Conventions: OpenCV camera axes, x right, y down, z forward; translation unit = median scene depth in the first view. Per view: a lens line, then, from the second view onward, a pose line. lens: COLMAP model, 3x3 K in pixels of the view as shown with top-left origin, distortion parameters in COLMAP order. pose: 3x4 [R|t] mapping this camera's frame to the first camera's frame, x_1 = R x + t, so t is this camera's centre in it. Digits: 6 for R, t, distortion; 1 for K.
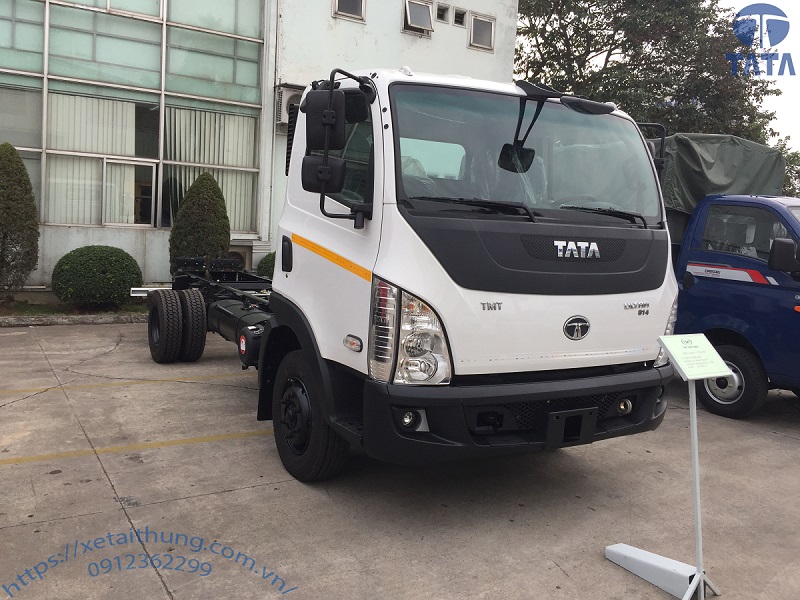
lens RADIAL K [[690.3, 0, 392.8], [0, 690.3, 276.5], [0, 0, 1]] dist [0.076475, -0.122804]
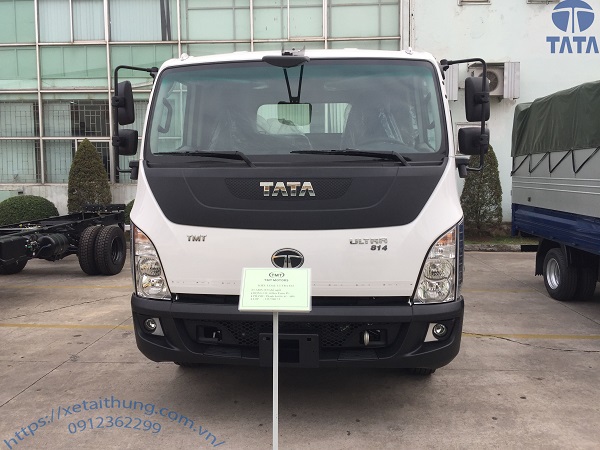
lens RADIAL K [[517.7, 0, 294.6], [0, 517.7, 207.4], [0, 0, 1]] dist [0.076475, -0.122804]
pose [[0.817201, -0.015886, -0.576134, 0.716000], [0.003134, 0.999728, -0.023121, 0.009249], [0.576345, 0.017089, 0.817028, 0.313008]]
